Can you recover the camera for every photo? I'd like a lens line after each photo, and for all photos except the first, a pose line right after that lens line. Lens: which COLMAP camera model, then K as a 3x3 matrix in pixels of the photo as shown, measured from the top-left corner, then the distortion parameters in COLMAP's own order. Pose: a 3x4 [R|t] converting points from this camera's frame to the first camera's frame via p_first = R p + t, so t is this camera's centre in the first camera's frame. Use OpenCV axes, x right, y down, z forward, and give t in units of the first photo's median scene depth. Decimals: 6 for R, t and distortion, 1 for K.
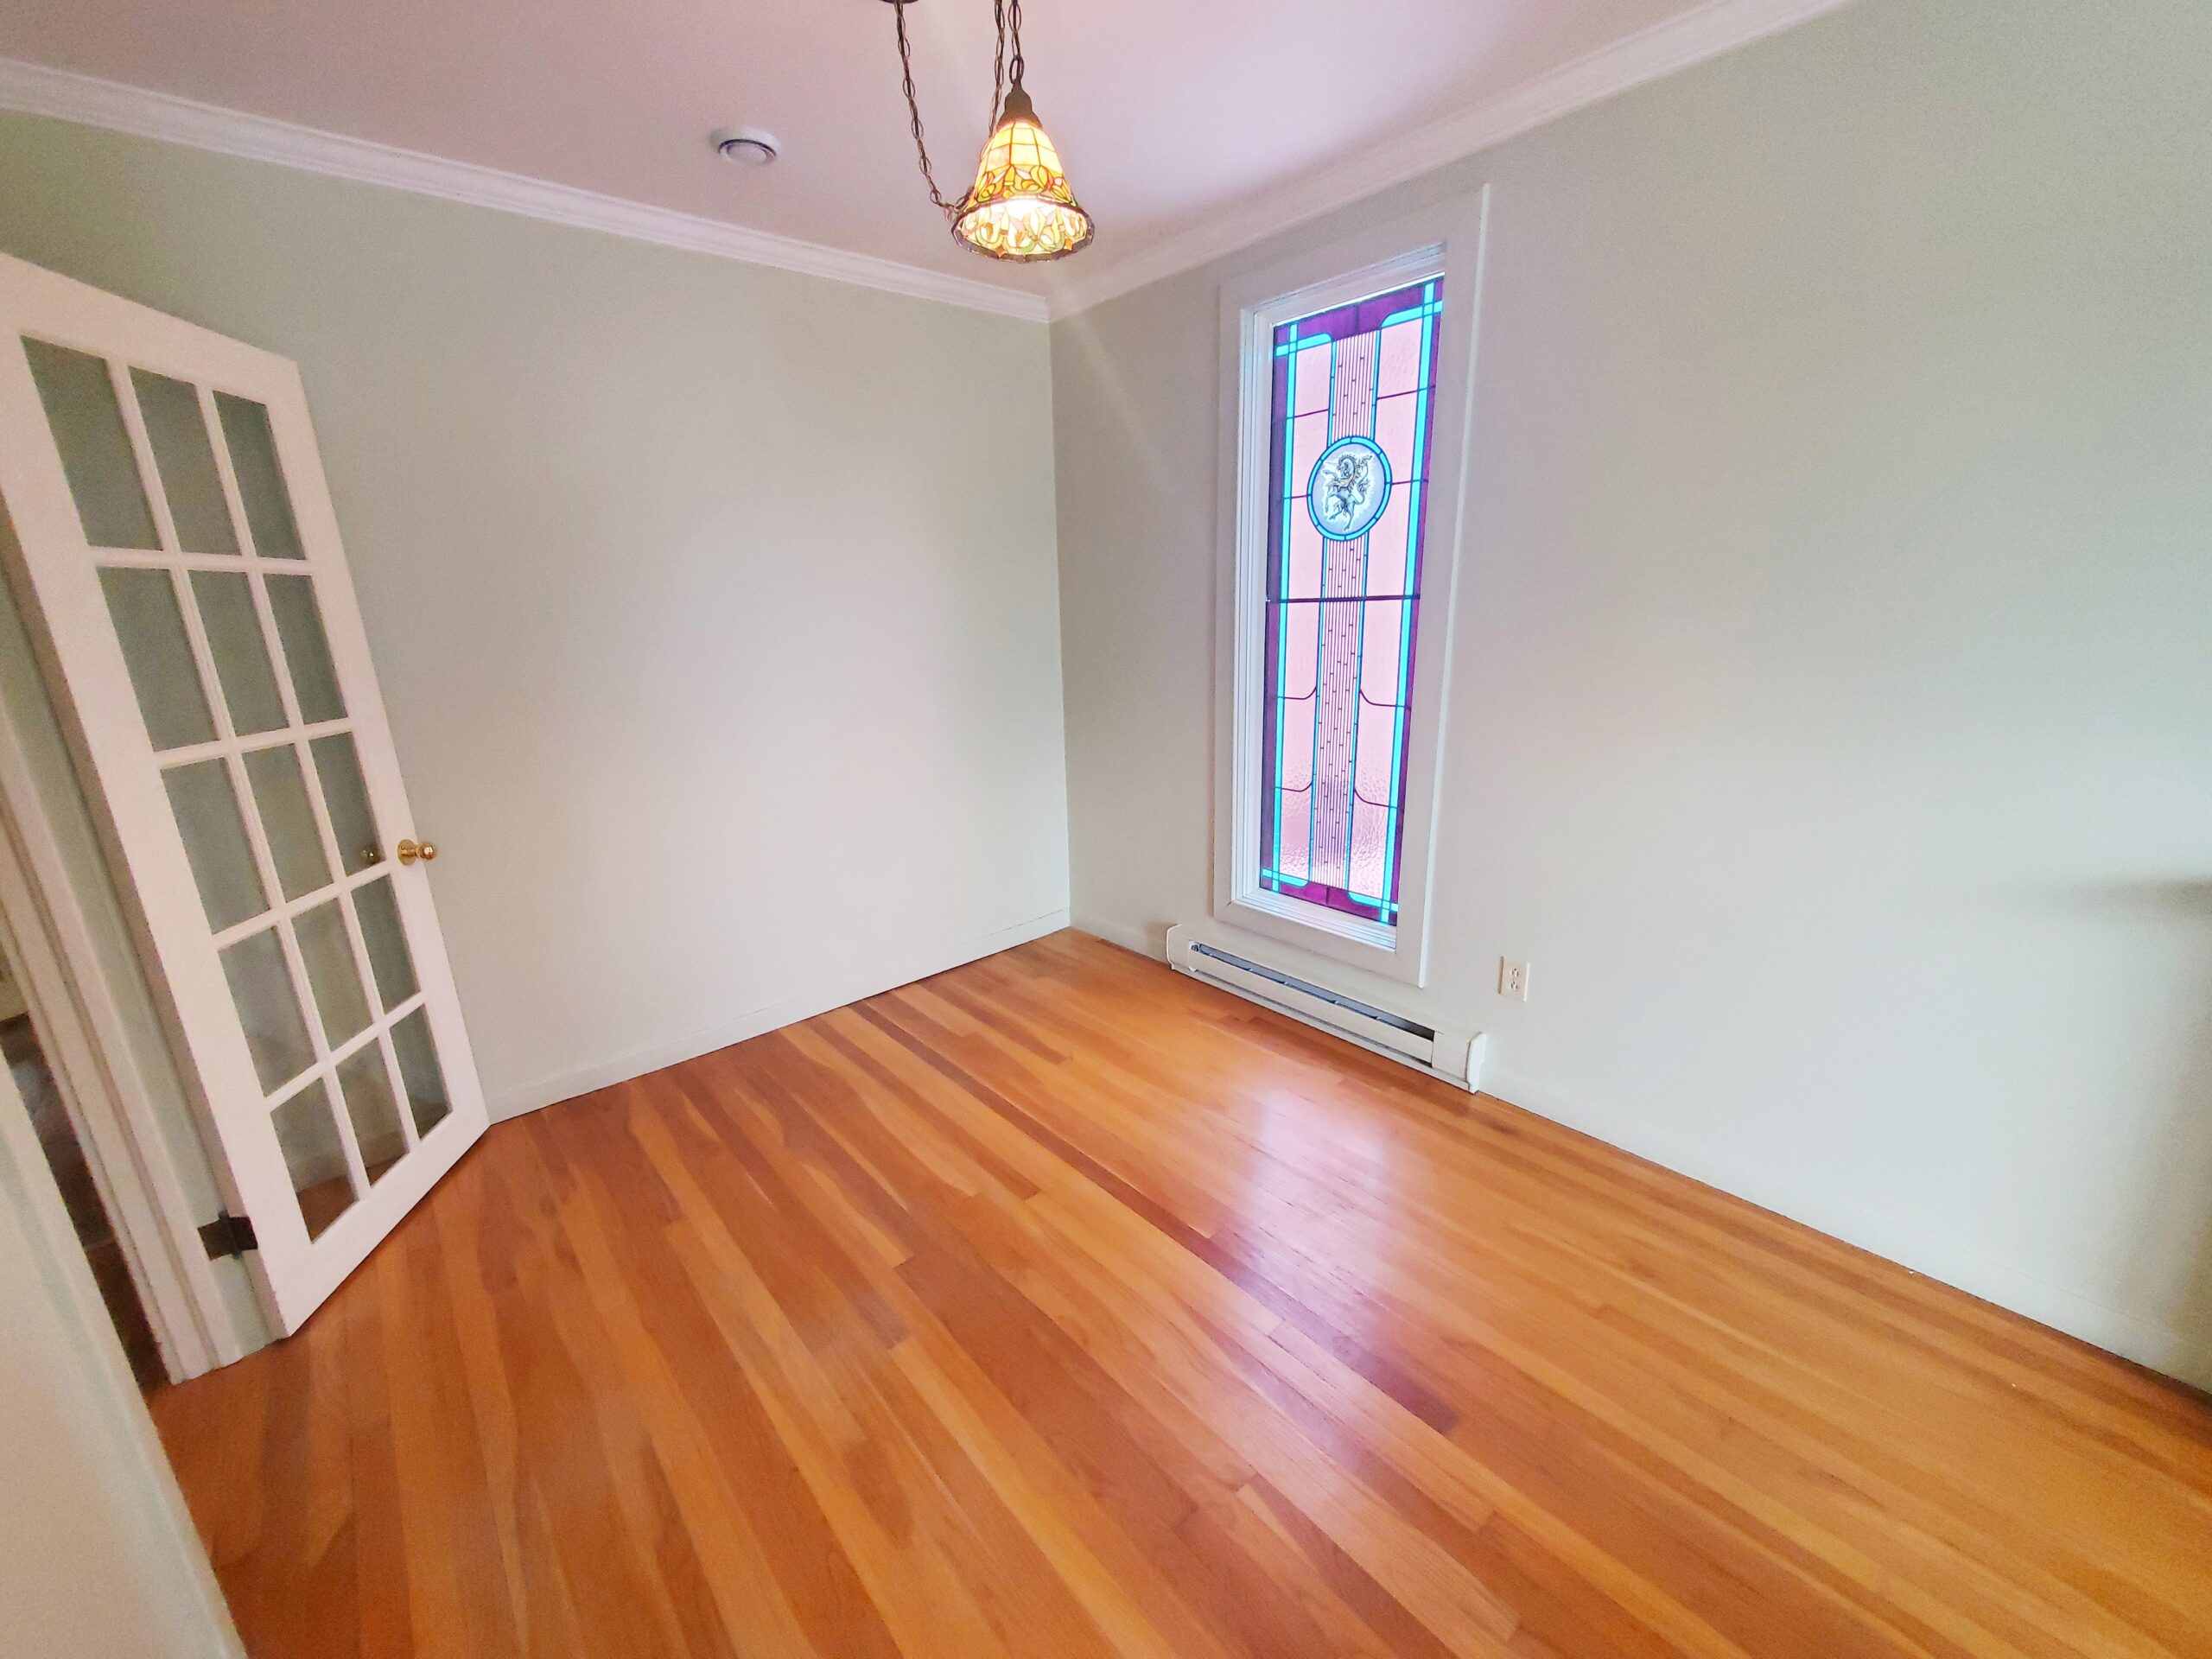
lens RADIAL K [[871.3, 0, 1107.3], [0, 871.3, 851.3], [0, 0, 1]] dist [0.003538, -0.002252]
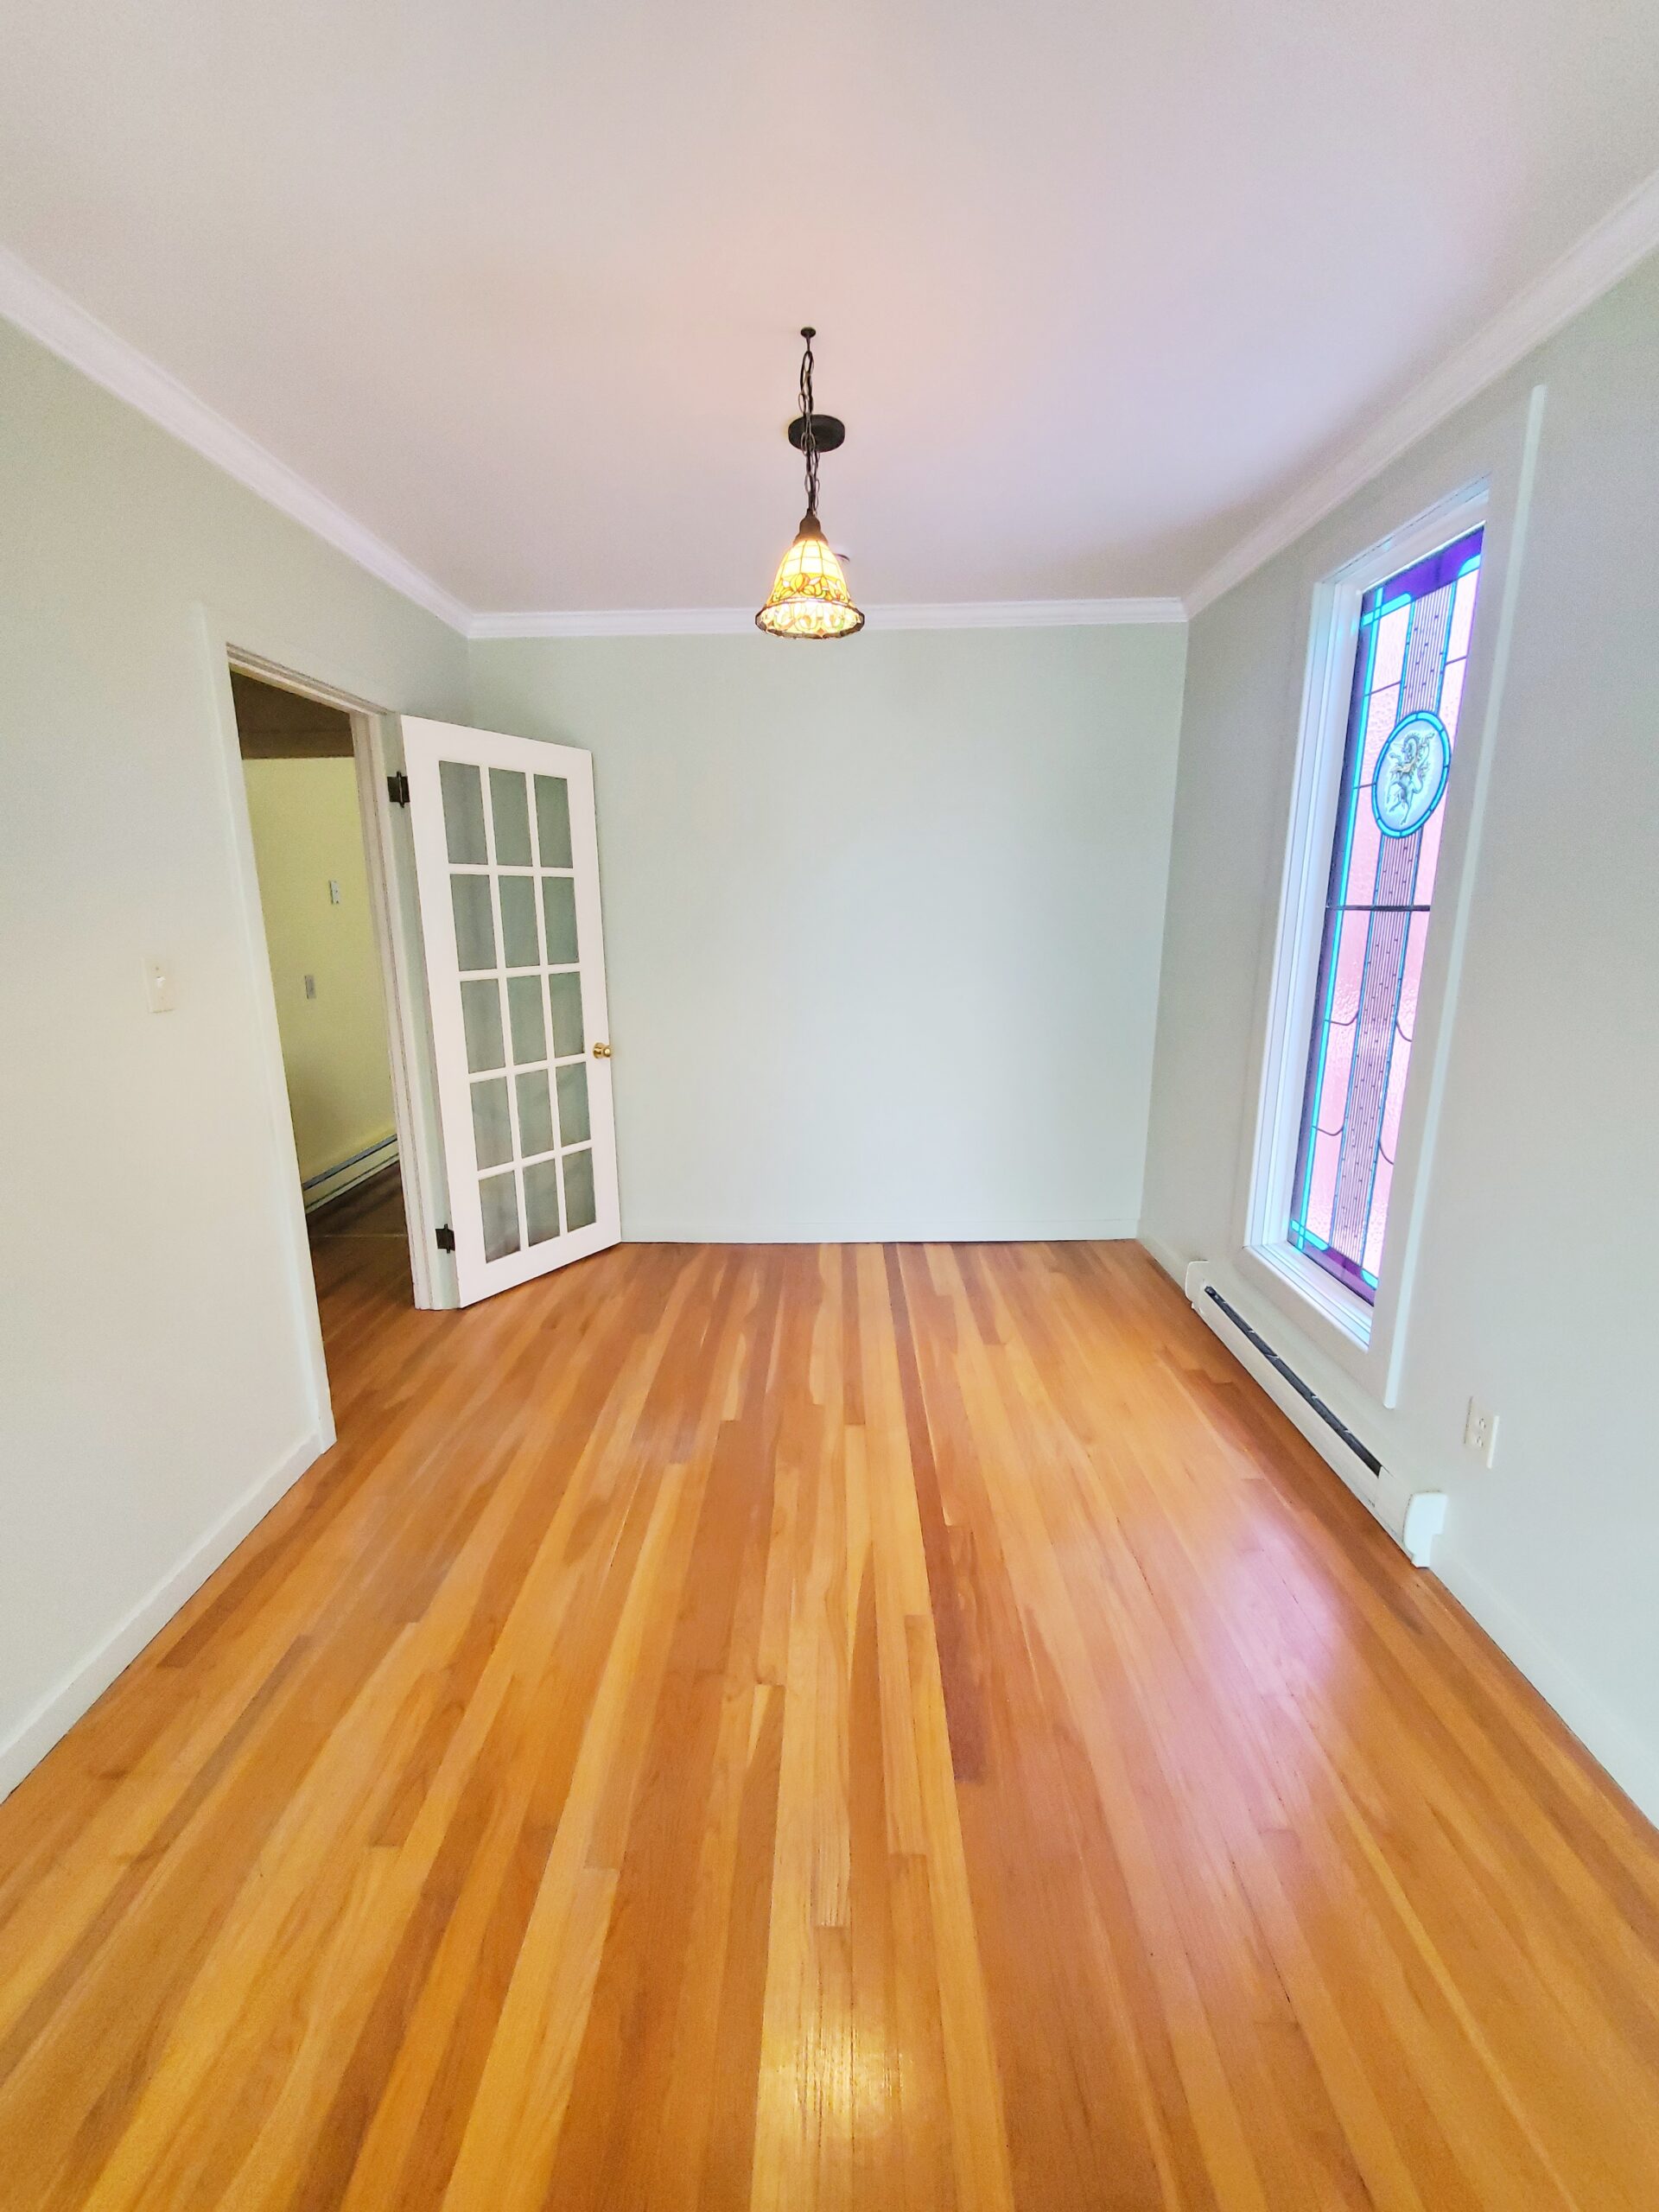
lens RADIAL K [[871.3, 0, 806.2], [0, 871.3, 1095.7], [0, 0, 1]] dist [0.003538, -0.002252]
pose [[0.739486, 0.169322, -0.651529, 0.485569], [-0.200171, 0.979380, 0.027331, -0.035032], [0.642722, 0.110207, 0.758131, 0.058259]]
